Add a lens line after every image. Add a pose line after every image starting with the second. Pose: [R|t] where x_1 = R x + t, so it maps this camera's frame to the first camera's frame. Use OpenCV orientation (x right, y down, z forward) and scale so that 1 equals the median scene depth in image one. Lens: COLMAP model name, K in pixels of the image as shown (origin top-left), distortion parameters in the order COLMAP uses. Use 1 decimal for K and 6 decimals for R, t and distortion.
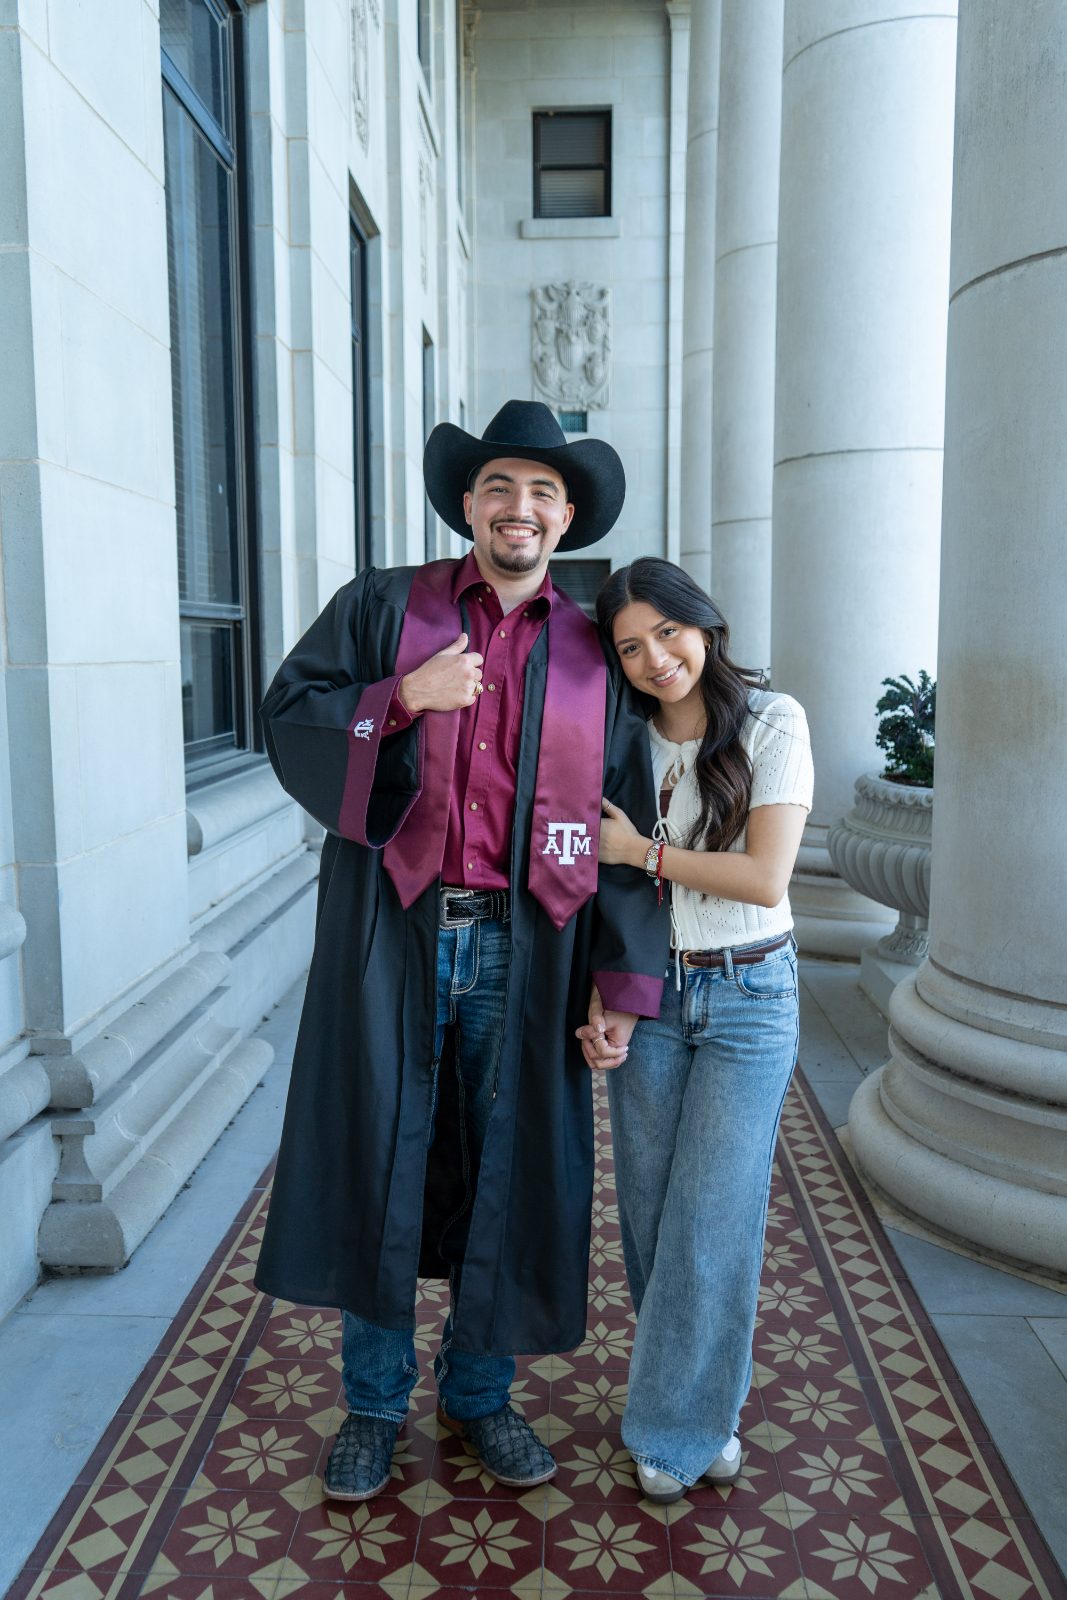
lens RADIAL K [[1305.4, 0, 534.3], [0, 1305.4, 795.7], [0, 0, 1]] dist [-0.004381, 0.017045]
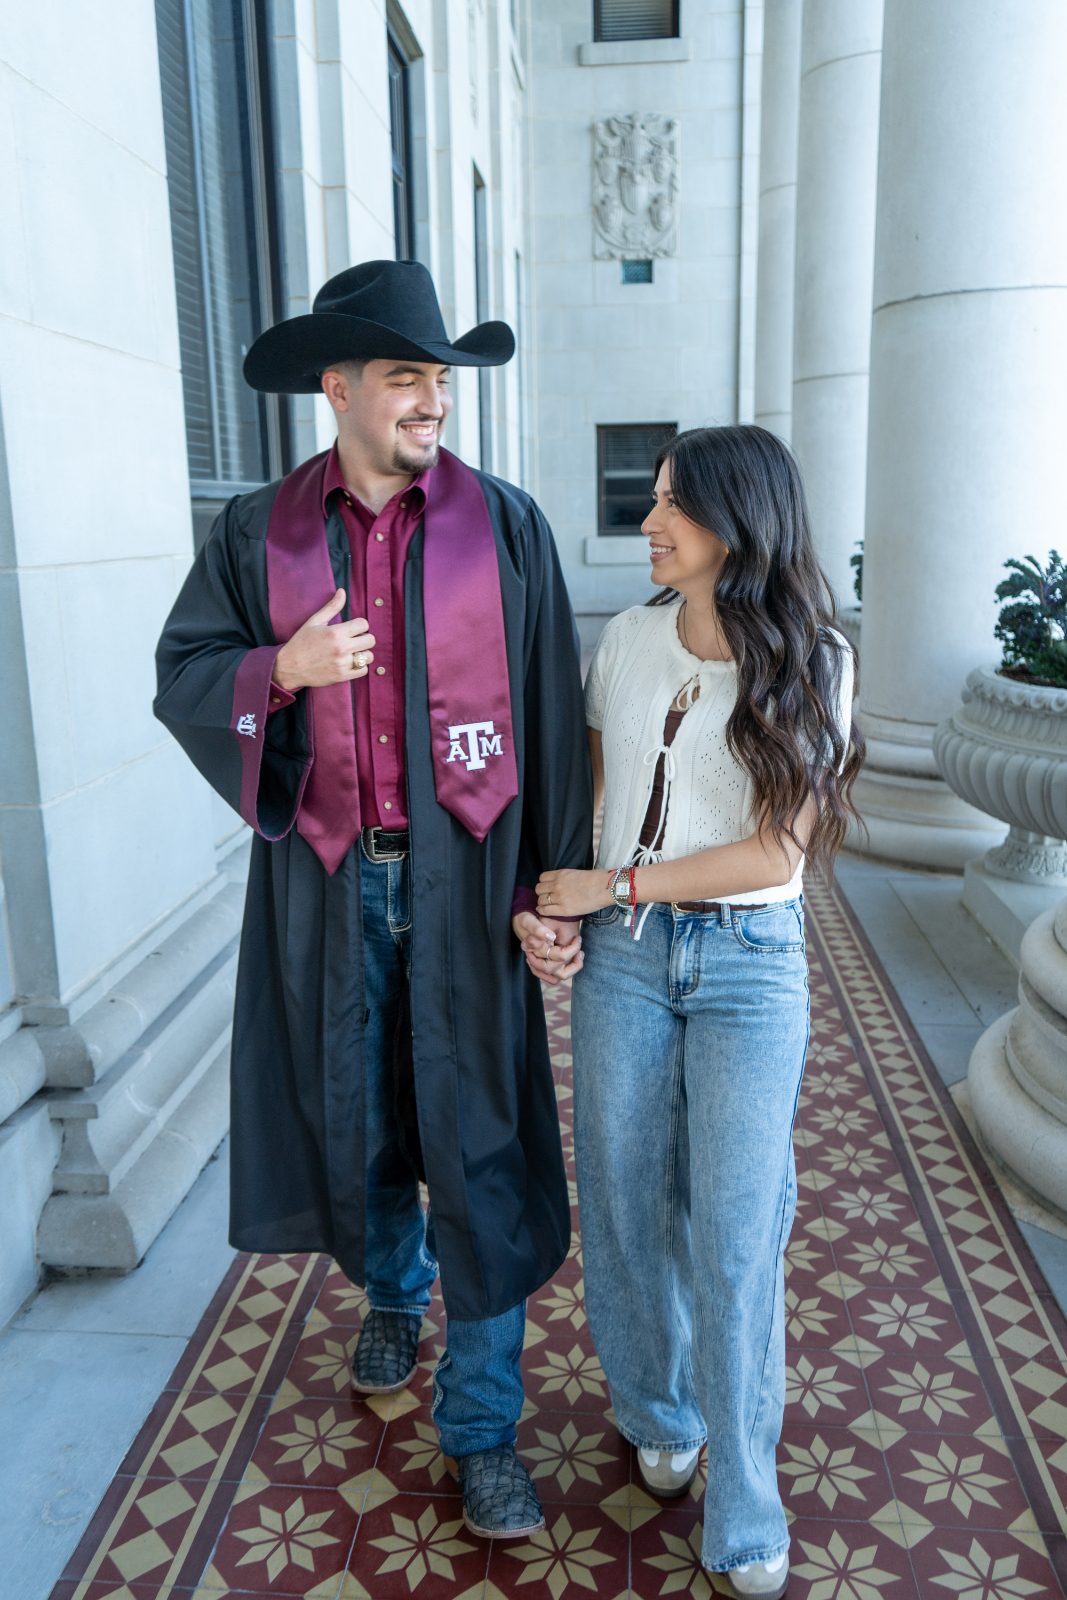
lens RADIAL K [[1299.1, 0, 530.5], [0, 1299.1, 800.9], [0, 0, 1]] dist [-0.013478, -0.002717]
pose [[0.998761, -0.003548, -0.049637, -0.005101], [0.008671, 0.994605, 0.103371, -0.023461], [0.049002, -0.103673, 0.993404, 0.120918]]
